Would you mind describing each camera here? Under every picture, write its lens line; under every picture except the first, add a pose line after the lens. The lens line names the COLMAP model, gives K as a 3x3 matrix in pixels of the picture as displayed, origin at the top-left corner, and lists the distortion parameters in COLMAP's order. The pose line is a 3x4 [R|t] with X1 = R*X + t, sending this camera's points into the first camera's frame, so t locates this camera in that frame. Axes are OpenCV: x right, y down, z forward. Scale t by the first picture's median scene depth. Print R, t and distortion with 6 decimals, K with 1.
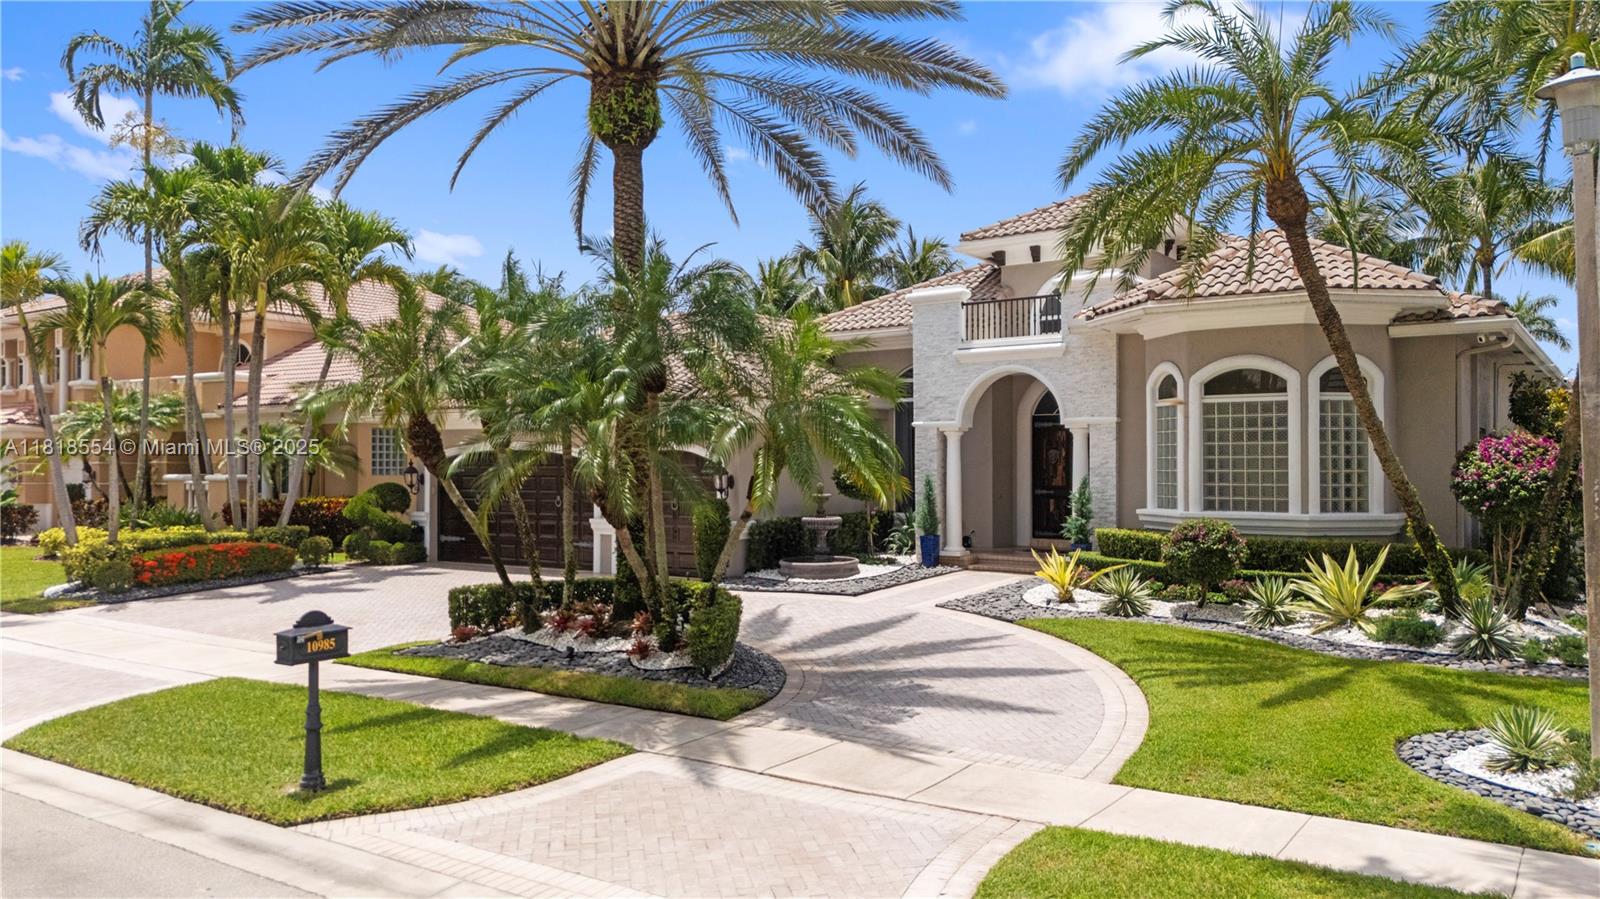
lens RADIAL K [[1140.4, 0, 836.3], [0, 1140.4, 448.2], [0, 0, 1]] dist [0.039899, -0.004447]
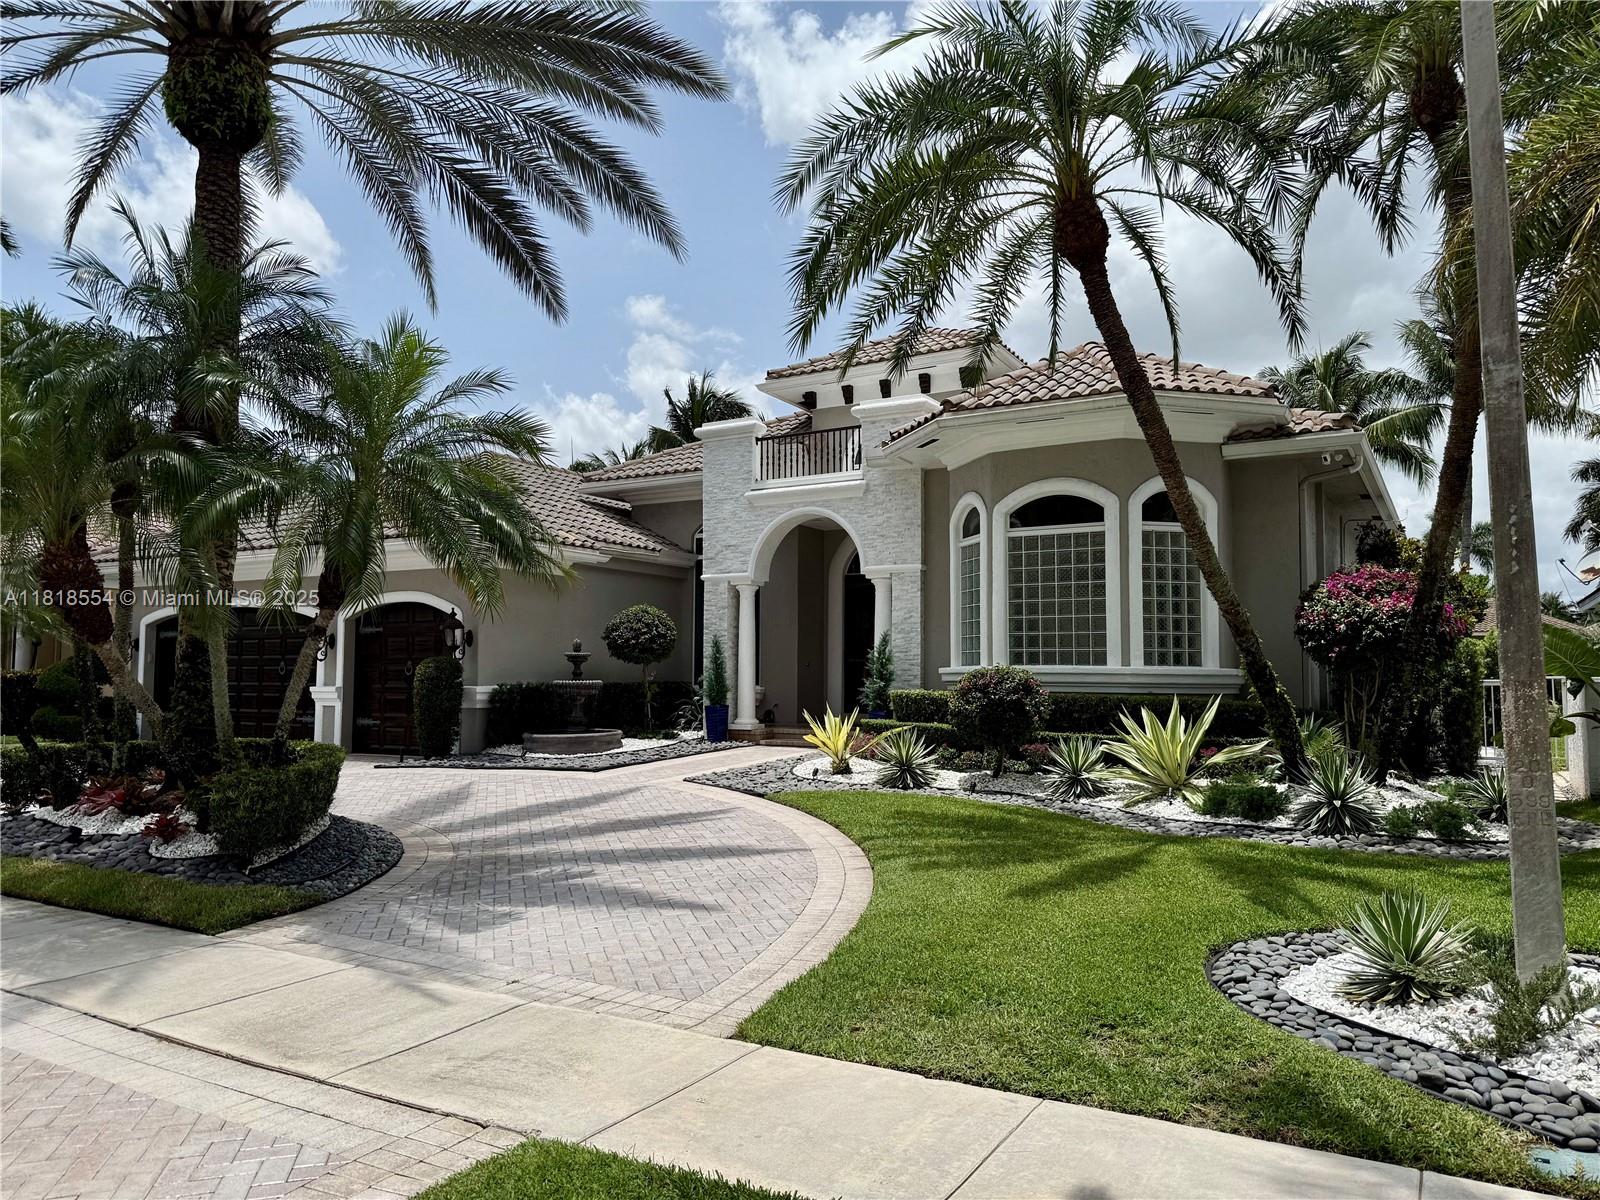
lens RADIAL K [[1113.6, 0, 800.0], [0, 1113.6, 600.0], [0, 0, 1]] dist [0.034132, -0.033994]
pose [[0.997512, 0.009996, 0.069791, 0.142278], [-0.006649, 0.998824, -0.048029, 0.060403], [-0.070189, 0.047446, 0.996405, 0.258509]]
